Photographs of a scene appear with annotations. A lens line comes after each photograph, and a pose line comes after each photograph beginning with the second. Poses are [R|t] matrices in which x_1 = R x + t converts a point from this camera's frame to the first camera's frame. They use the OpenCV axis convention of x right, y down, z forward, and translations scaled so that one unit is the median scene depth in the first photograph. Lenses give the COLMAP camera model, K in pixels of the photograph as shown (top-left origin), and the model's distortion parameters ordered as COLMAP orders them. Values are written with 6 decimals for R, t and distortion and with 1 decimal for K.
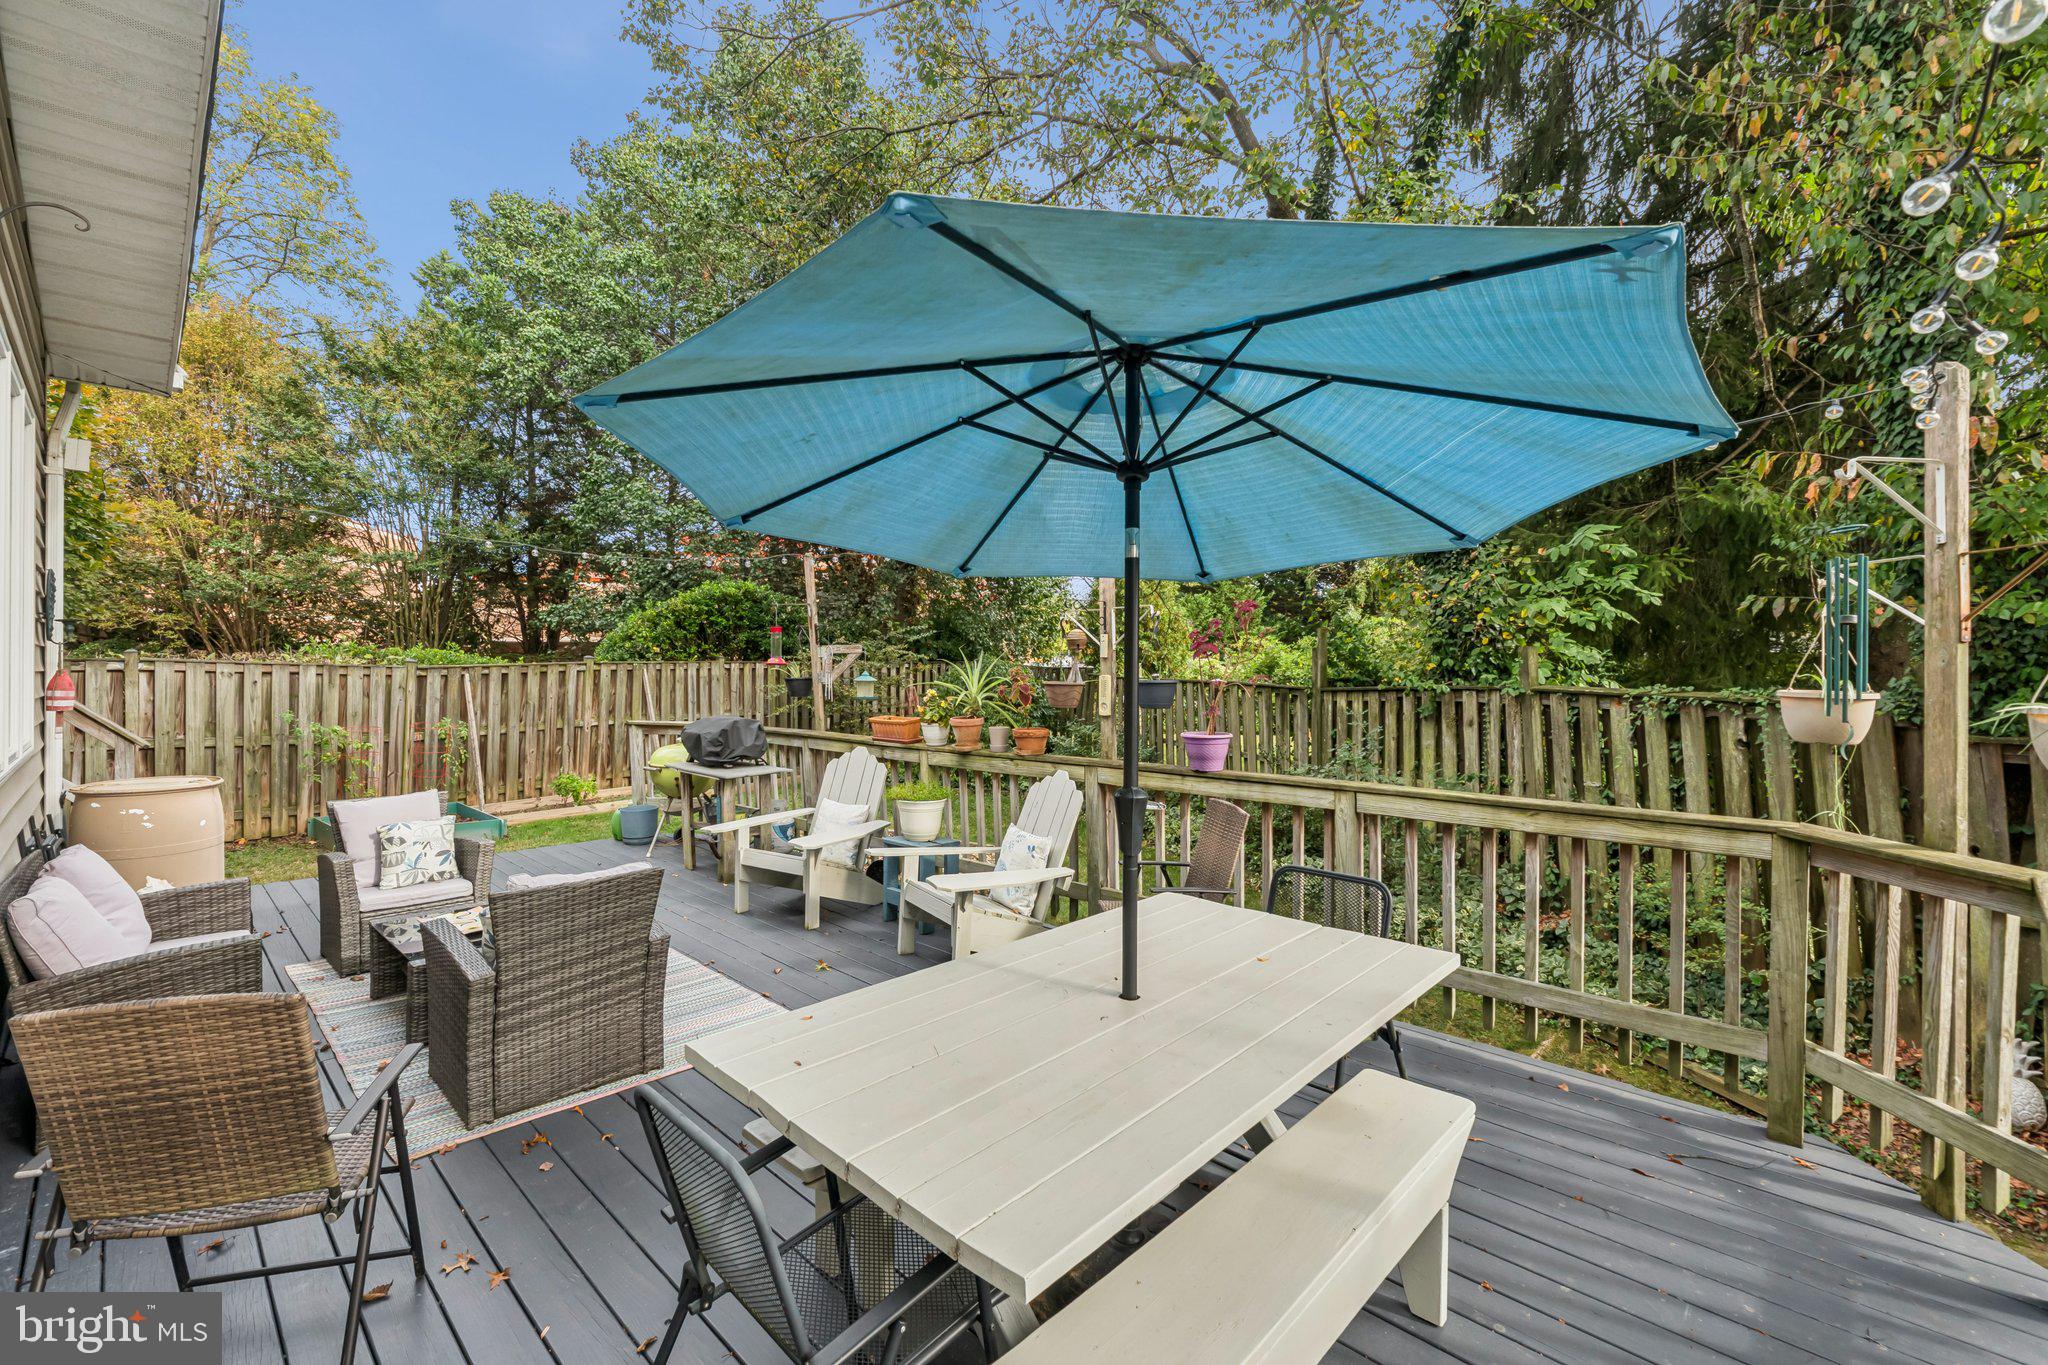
lens RADIAL K [[879.8, 0, 1025.5], [0, 879.8, 672.9], [0, 0, 1]] dist [-0.005766, 0.001552]
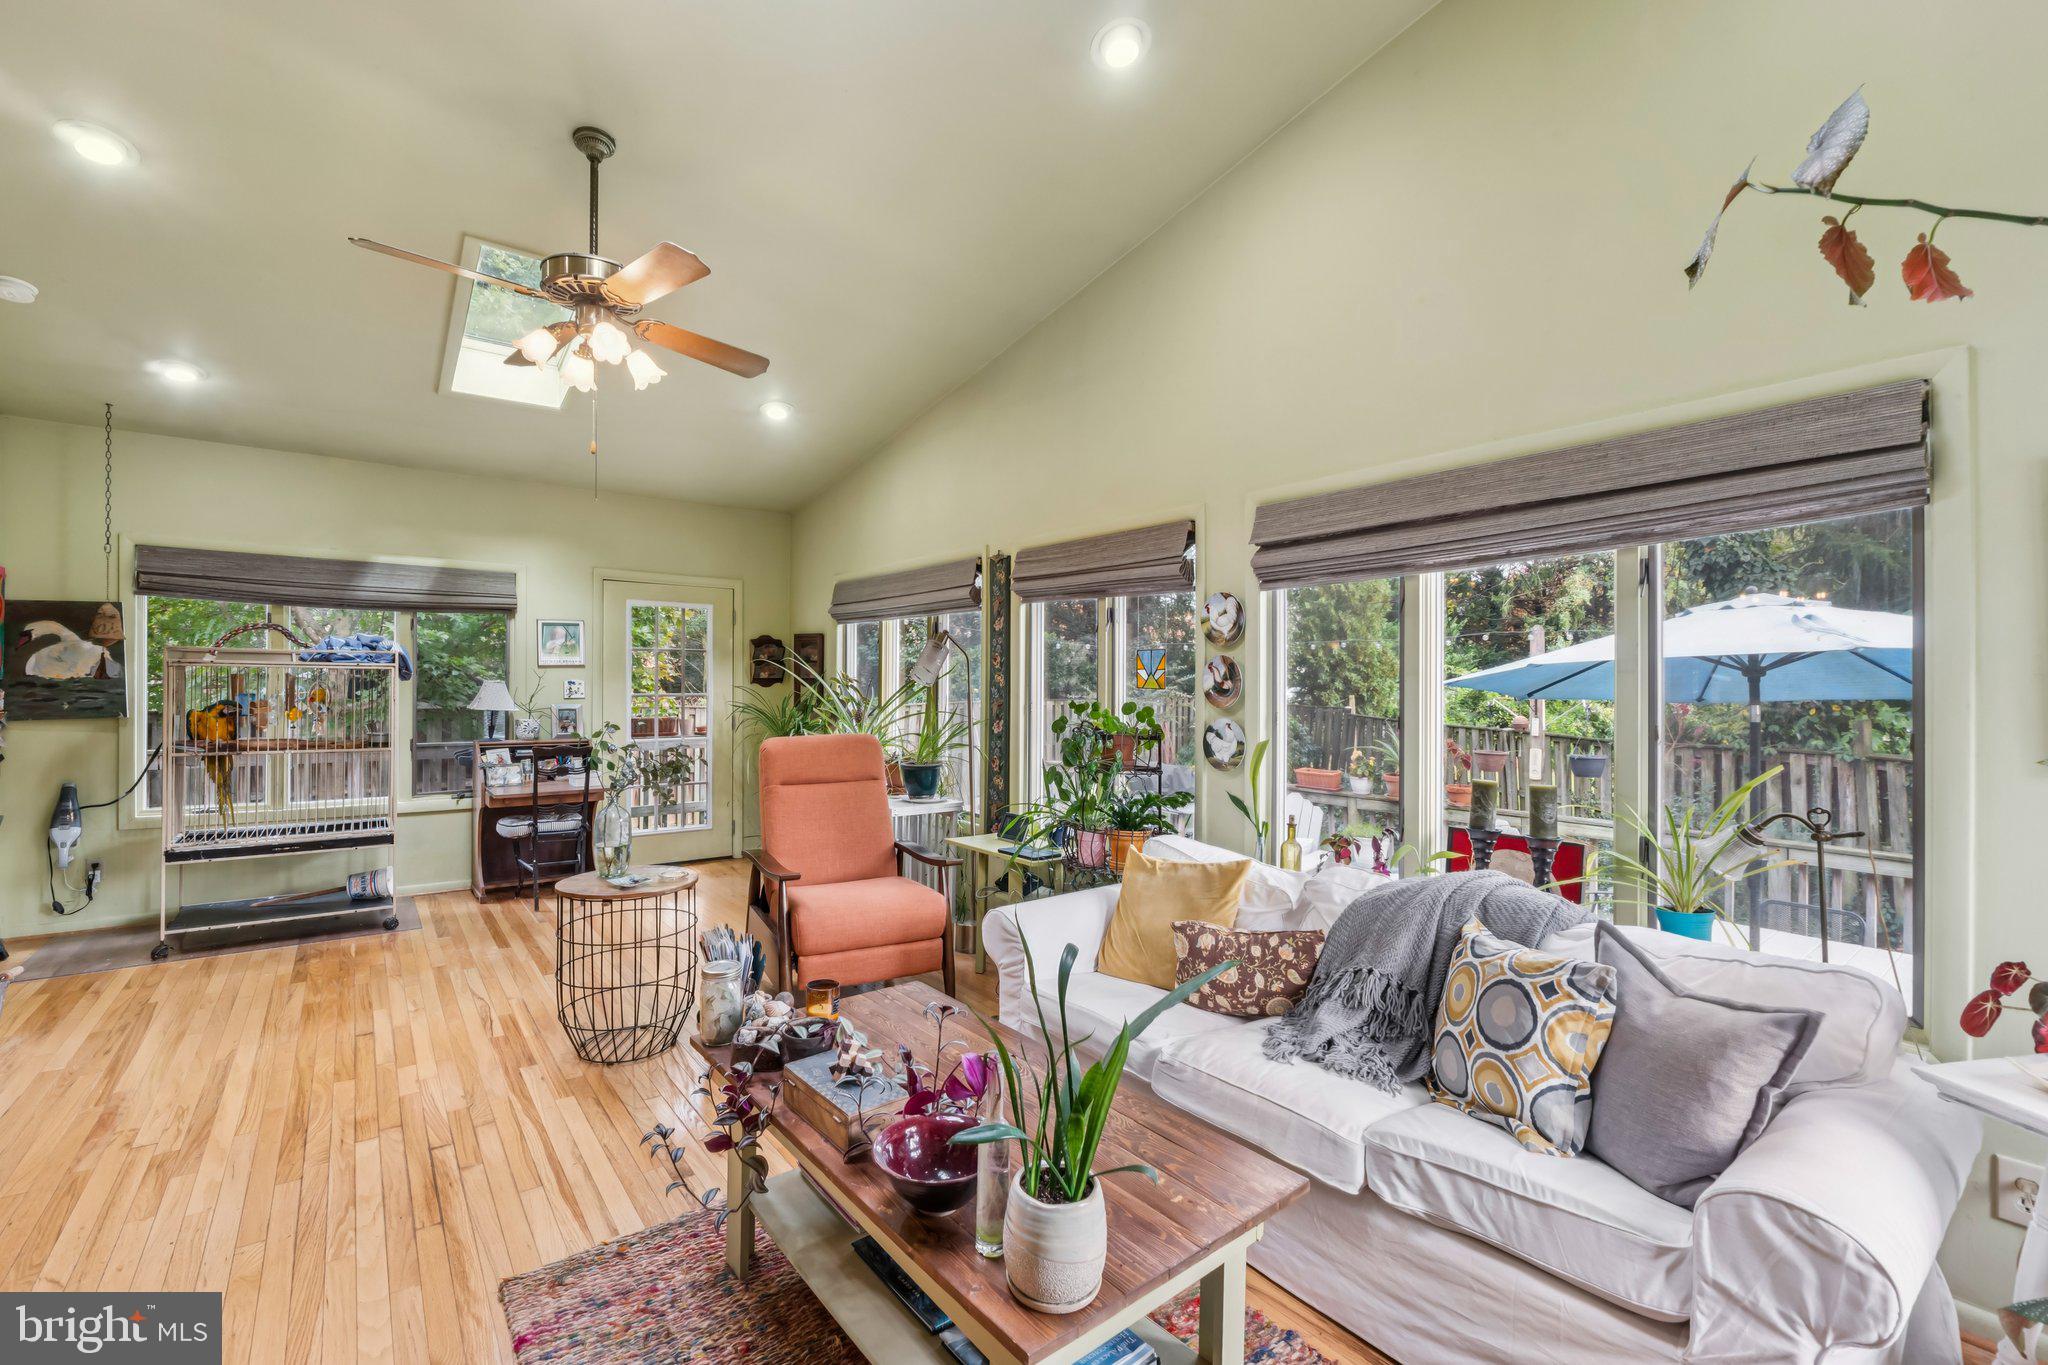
lens RADIAL K [[879.8, 0, 1024.2], [0, 879.8, 682.5], [0, 0, 1]] dist [-0.005766, 0.001552]
pose [[0.989056, 0.006379, -0.147401, -0.359485], [-0.007182, 0.999962, -0.004911, -0.064661], [0.147364, 0.005916, 0.989065, -0.323453]]
